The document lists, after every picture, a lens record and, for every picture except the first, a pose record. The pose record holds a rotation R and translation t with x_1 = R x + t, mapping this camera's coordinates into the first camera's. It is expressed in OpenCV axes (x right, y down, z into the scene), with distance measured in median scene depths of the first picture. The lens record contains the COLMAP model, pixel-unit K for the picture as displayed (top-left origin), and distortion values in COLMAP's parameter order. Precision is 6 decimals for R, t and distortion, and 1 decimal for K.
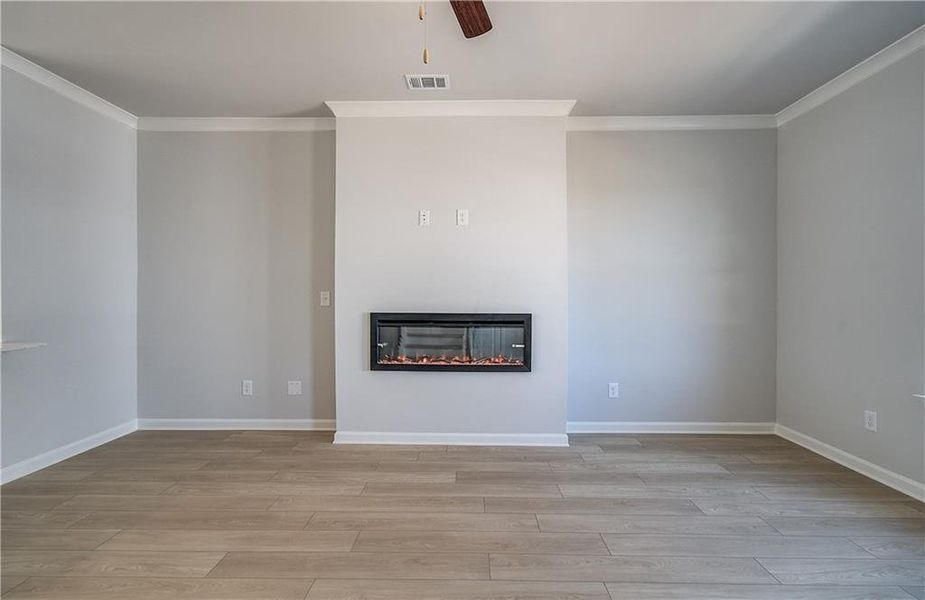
lens RADIAL K [[410.4, 0, 467.2], [0, 410.4, 305.7], [0, 0, 1]] dist [-0.008519, 0.002803]
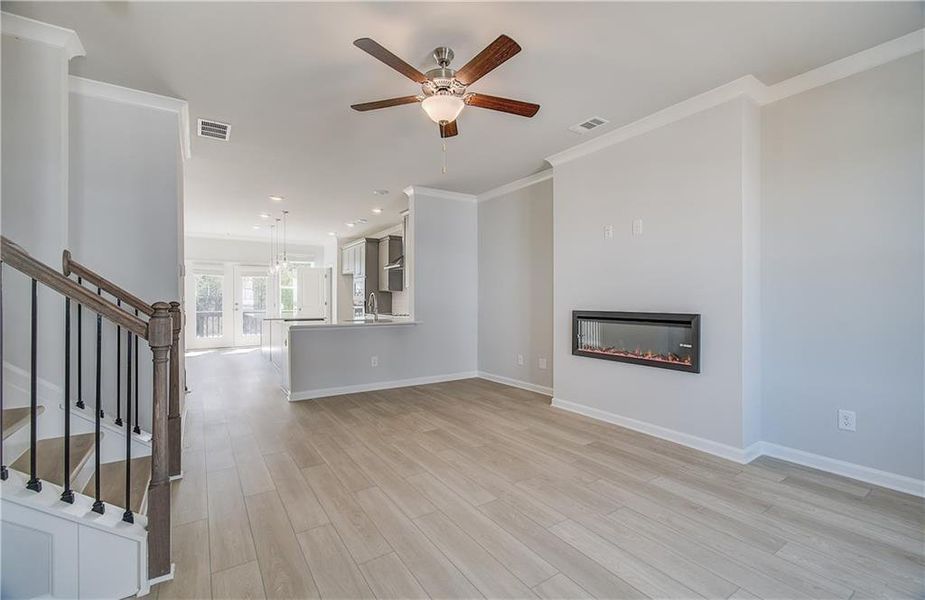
lens RADIAL K [[401.8, 0, 464.6], [0, 401.8, 298.8], [0, 0, 1]] dist [-0.005525, 0.003570]
pose [[0.563518, -0.005915, -0.826083, 0.636359], [-0.010034, 0.999852, -0.014004, 0.001912], [0.826043, 0.016180, 0.563375, -0.000077]]
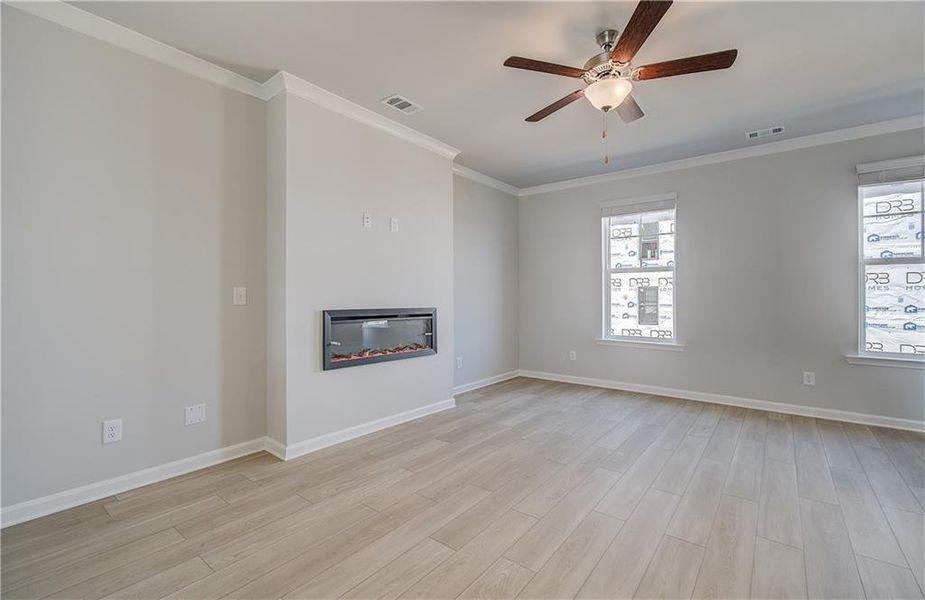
lens RADIAL K [[401.8, 0, 465.4], [0, 401.8, 296.7], [0, 0, 1]] dist [-0.005525, 0.003570]
pose [[0.610163, -0.000620, 0.792275, -0.791643], [0.014535, 0.999840, -0.010412, -0.000814], [-0.792142, 0.017869, 0.610075, 0.168819]]
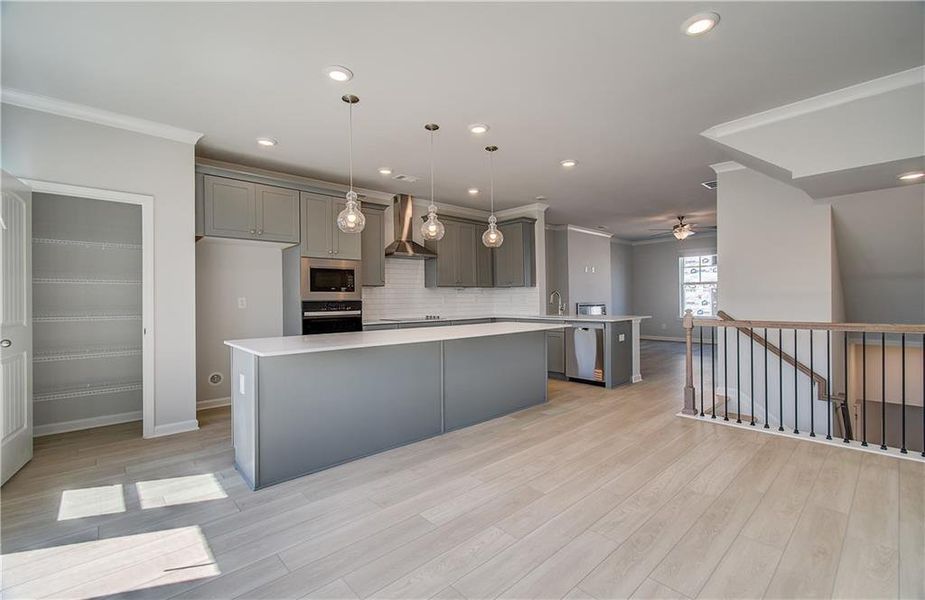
lens RADIAL K [[401.8, 0, 464.5], [0, 401.8, 299.6], [0, 0, 1]] dist [-0.005525, 0.003570]
pose [[0.729507, -0.010397, 0.683894, -2.651533], [0.023708, 0.999668, -0.010092, 0.004366], [-0.683562, 0.023575, 0.729511, -0.446400]]
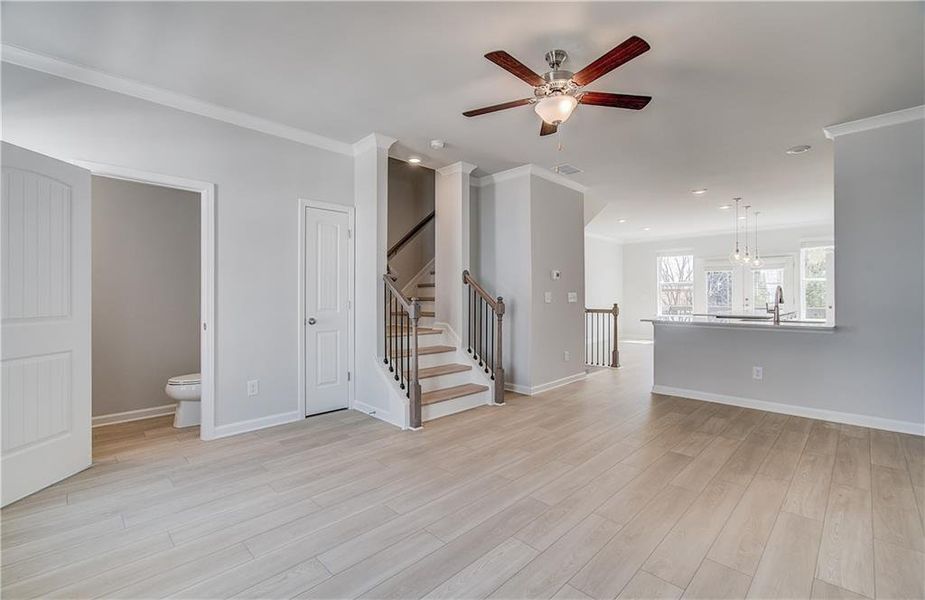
lens RADIAL K [[401.8, 0, 462.4], [0, 401.8, 294.5], [0, 0, 1]] dist [-0.005525, 0.003570]
pose [[-0.703005, -0.003657, -0.711176, 0.667506], [-0.011782, 0.999909, 0.006505, -0.012381], [0.711088, 0.012952, -0.702984, 0.846987]]
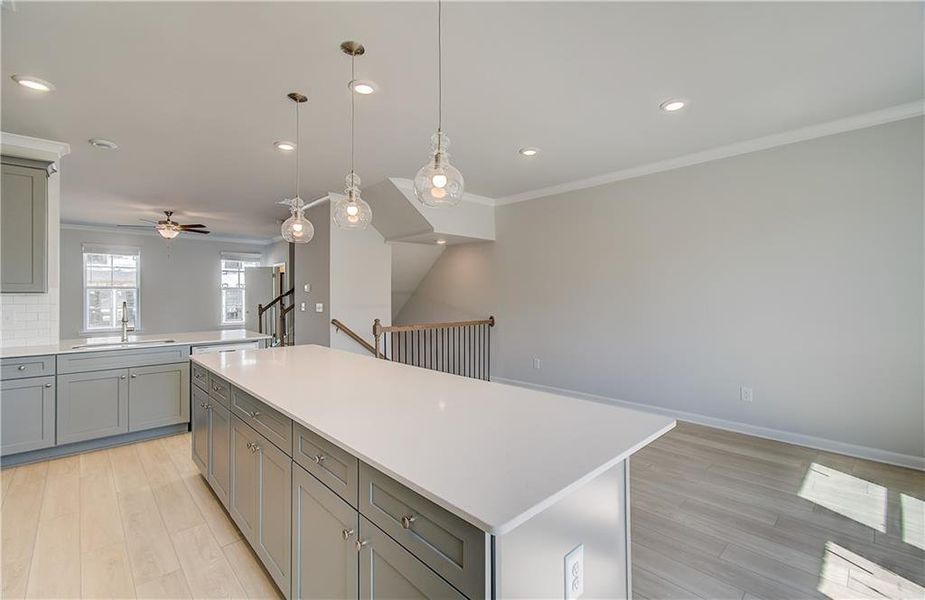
lens RADIAL K [[401.8, 0, 469.1], [0, 401.8, 302.9], [0, 0, 1]] dist [-0.005525, 0.003570]
pose [[-0.705923, -0.011435, 0.708197, -2.600531], [0.017387, 0.999289, 0.033466, -0.061746], [-0.708075, 0.035937, -0.705222, 0.768765]]
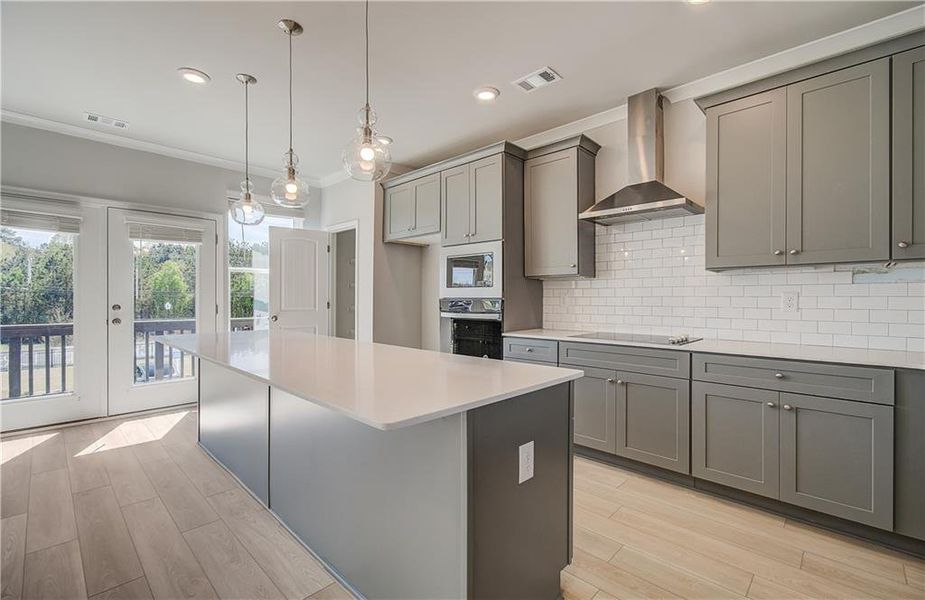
lens RADIAL K [[401.8, 0, 467.8], [0, 401.8, 299.8], [0, 0, 1]] dist [-0.005525, 0.003570]
pose [[0.734716, 0.001932, -0.678372, -1.240010], [-0.012548, 0.999864, -0.010743, -0.003475], [0.678259, 0.016406, 0.734640, 0.115353]]
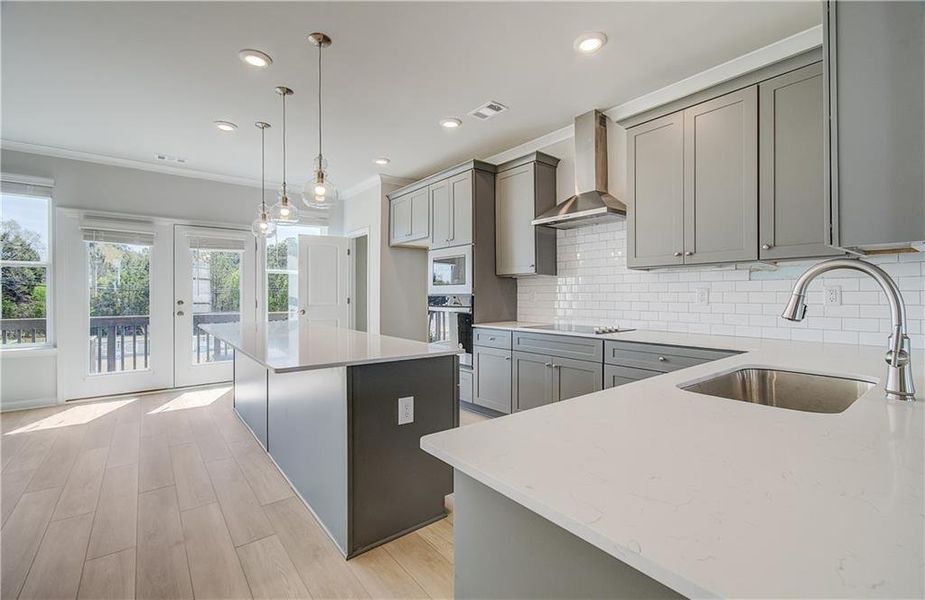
lens RADIAL K [[401.8, 0, 464.0], [0, 401.8, 294.0], [0, 0, 1]] dist [-0.005525, 0.003570]
pose [[0.632179, -0.004188, -0.774811, -0.957873], [-0.010604, 0.999845, -0.014056, -0.003715], [0.774750, 0.017102, 0.632037, 0.155747]]
